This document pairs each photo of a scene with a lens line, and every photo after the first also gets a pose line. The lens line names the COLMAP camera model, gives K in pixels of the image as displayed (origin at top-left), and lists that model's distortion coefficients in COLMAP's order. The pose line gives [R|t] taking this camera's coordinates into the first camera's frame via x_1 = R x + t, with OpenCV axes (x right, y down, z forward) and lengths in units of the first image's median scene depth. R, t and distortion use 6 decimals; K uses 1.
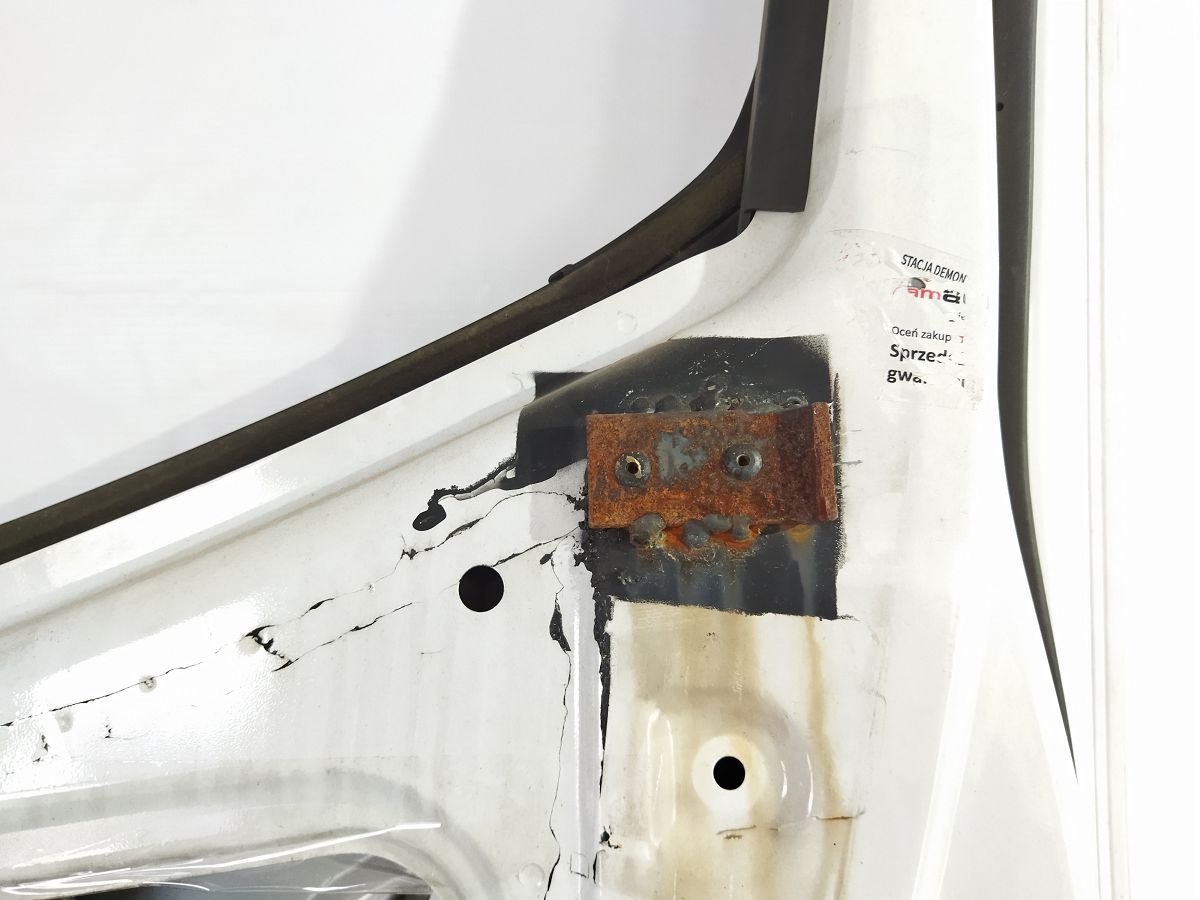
lens RADIAL K [[899.1, 0, 600.0], [0, 899.1, 450.0], [0, 0, 1]] dist [0.108969, -0.196701]
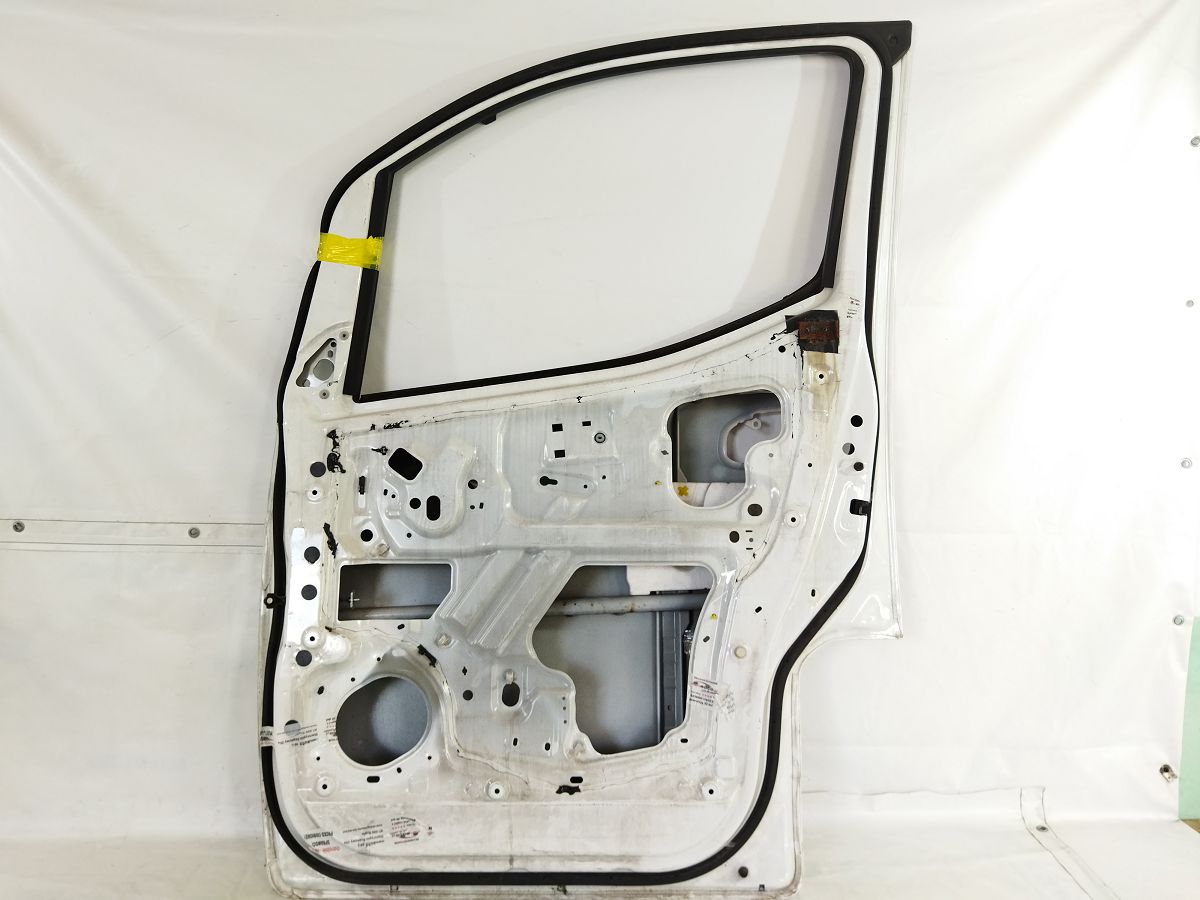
lens RADIAL K [[899.1, 0, 600.0], [0, 899.1, 450.0], [0, 0, 1]] dist [0.108969, -0.196701]
pose [[0.999009, 0.017011, 0.041141, -1.647755], [-0.017576, 0.999756, 0.013407, 0.794986], [-0.040903, -0.014117, 0.999063, -5.260309]]
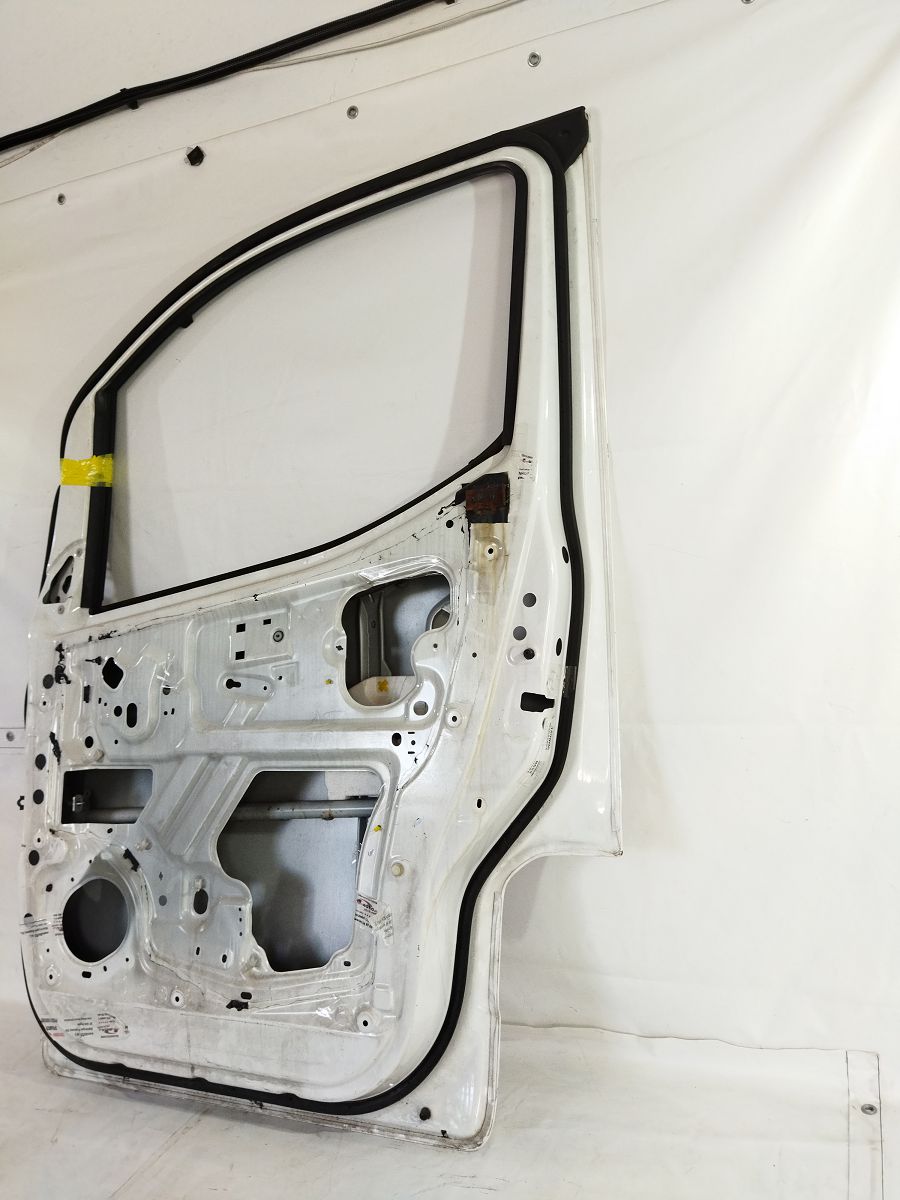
lens RADIAL K [[899.1, 0, 450.0], [0, 899.1, 600.0], [0, 0, 1]] dist [0.108969, -0.196701]
pose [[0.932427, -0.054792, -0.357180, 1.827319], [0.064848, 0.997763, 0.016227, 0.531907], [0.355492, -0.038293, 0.933895, -4.198402]]
